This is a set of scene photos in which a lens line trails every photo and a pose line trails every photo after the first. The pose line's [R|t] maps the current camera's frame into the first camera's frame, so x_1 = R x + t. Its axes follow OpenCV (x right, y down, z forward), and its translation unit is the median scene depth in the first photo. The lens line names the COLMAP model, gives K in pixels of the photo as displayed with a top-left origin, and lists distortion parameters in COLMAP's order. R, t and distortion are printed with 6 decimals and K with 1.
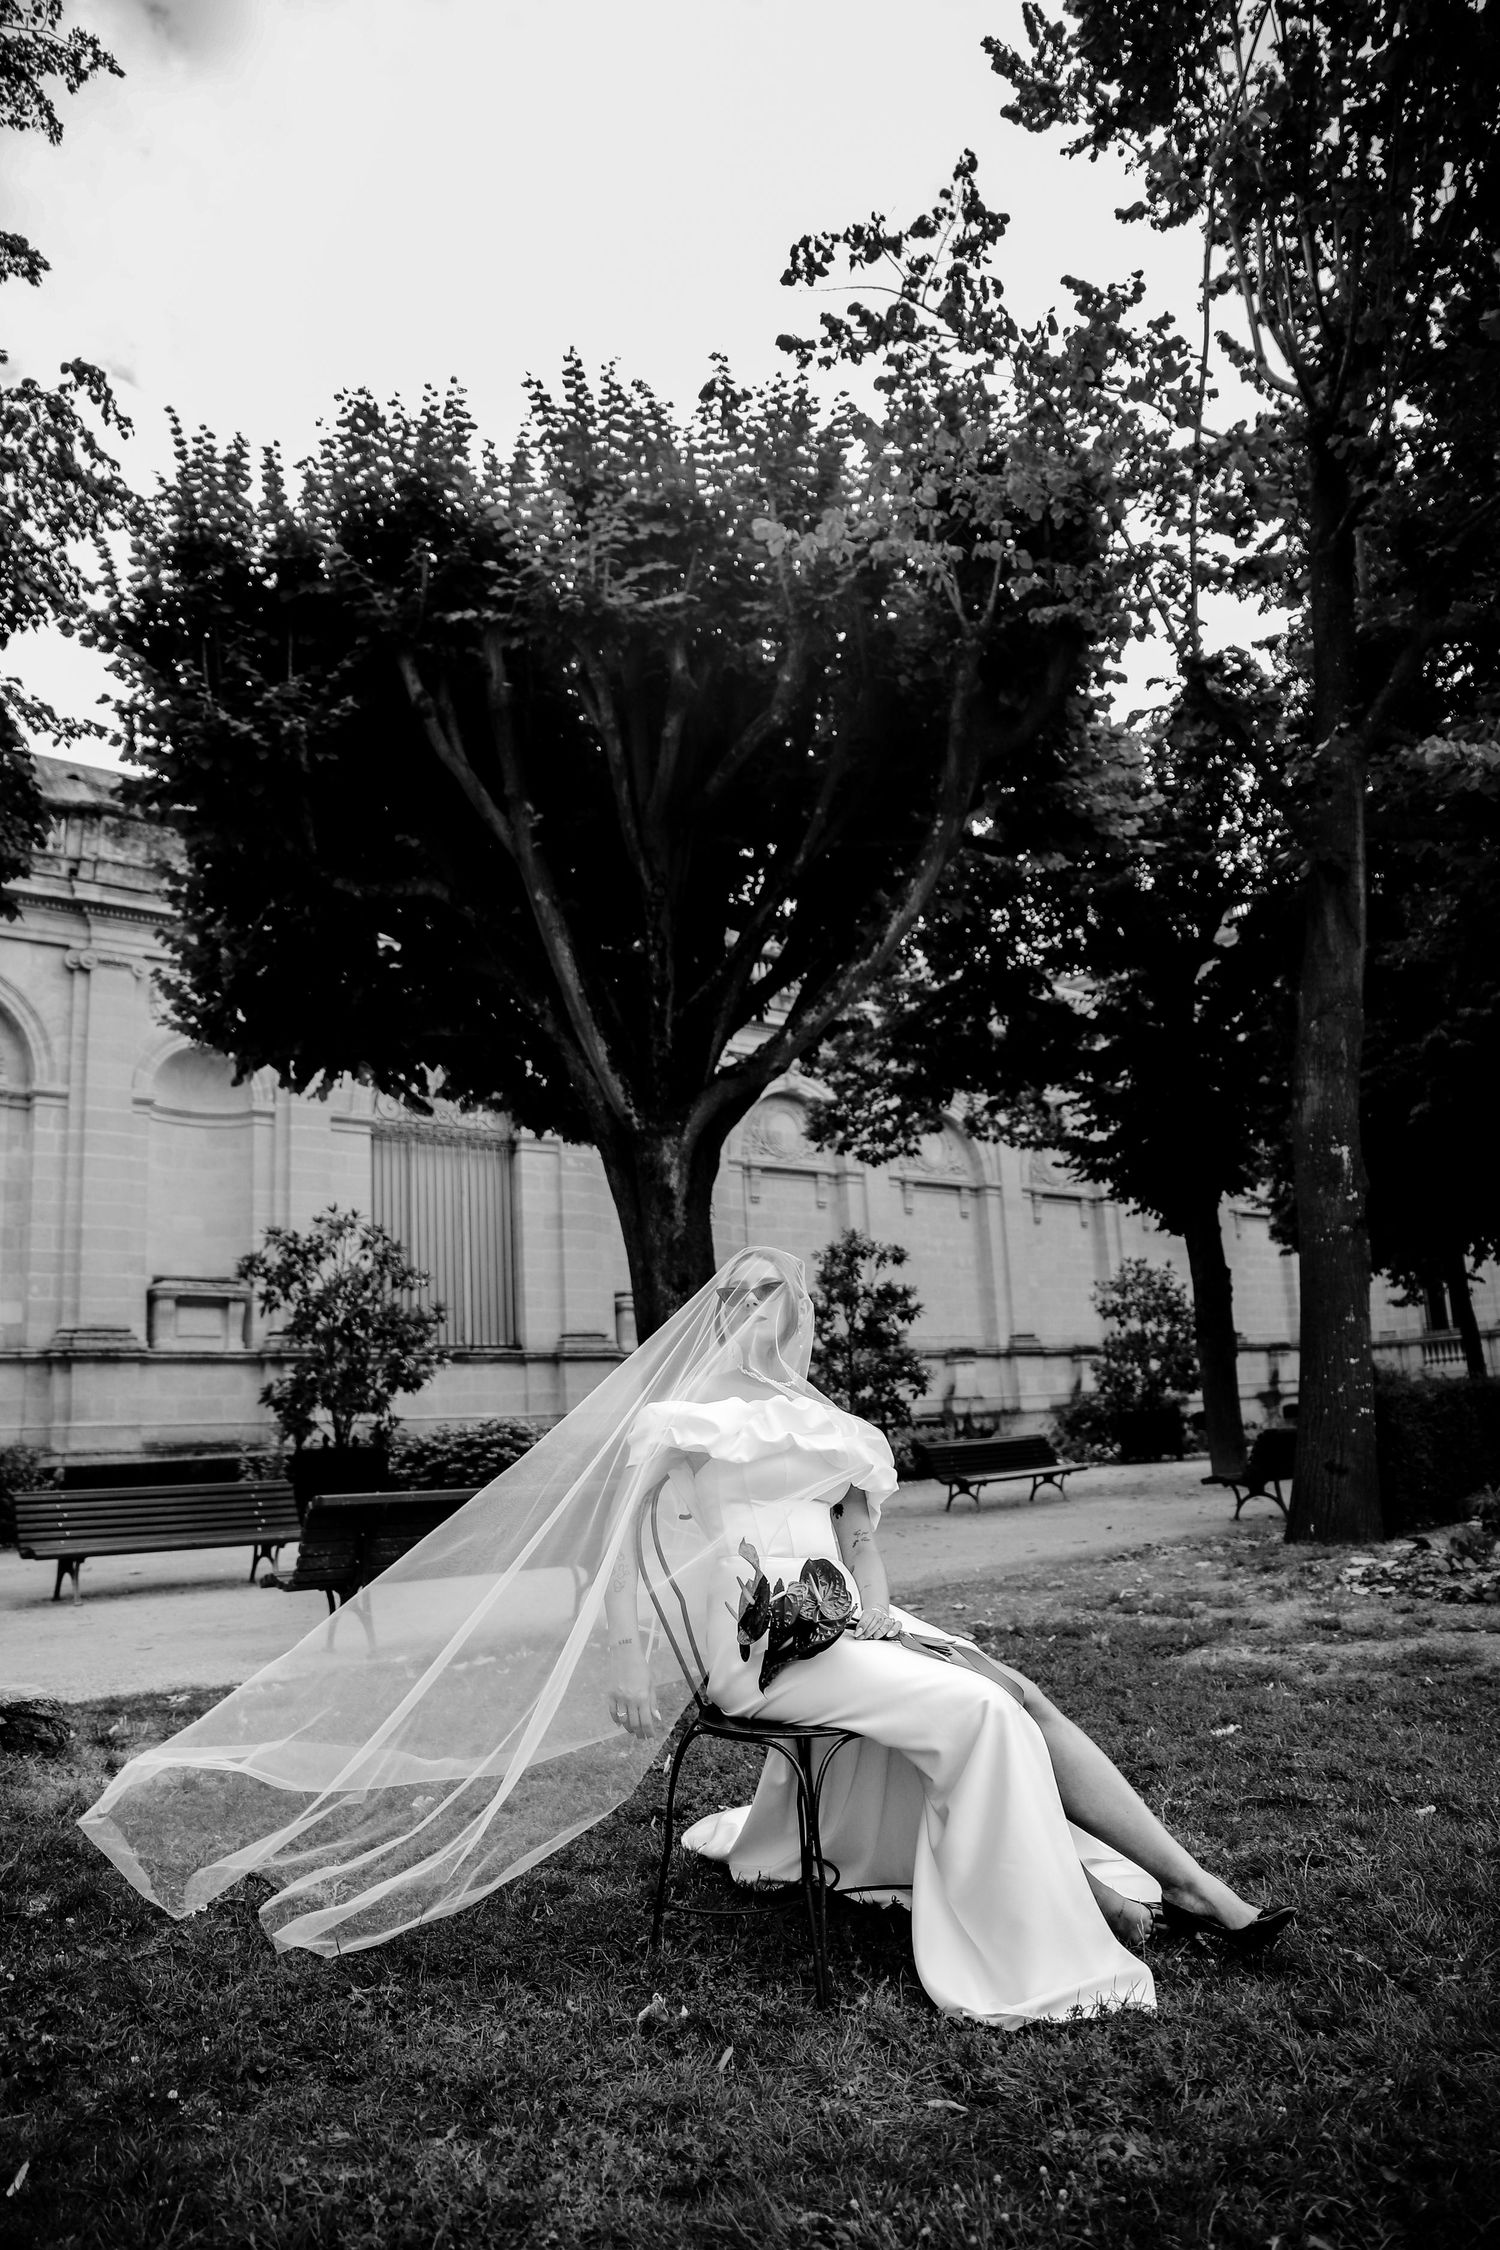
lens RADIAL K [[1613.2, 0, 755.1], [0, 1613.2, 1129.3], [0, 0, 1]] dist [-0.077590, 0.020457]
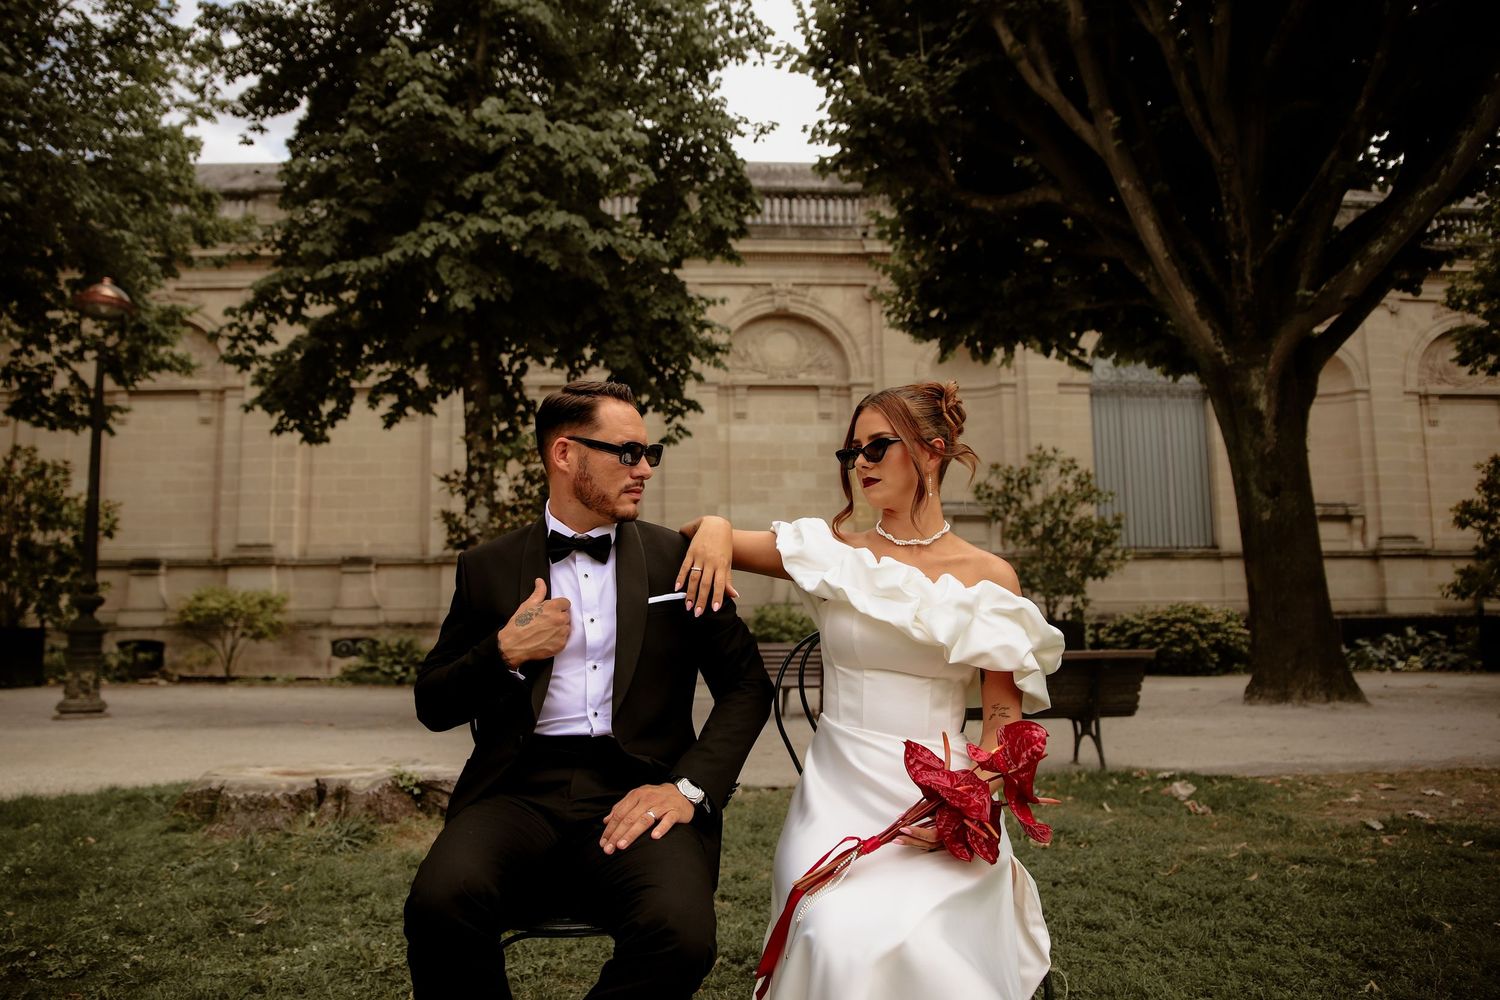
lens RADIAL K [[1075.5, 0, 748.5], [0, 1075.5, 500.3], [0, 0, 1]] dist [-0.077590, 0.020457]
pose [[0.786726, -0.029709, -0.616587, 0.108529], [0.083041, 0.994856, 0.058020, 0.021344], [0.611692, -0.096848, 0.785146, 0.129298]]
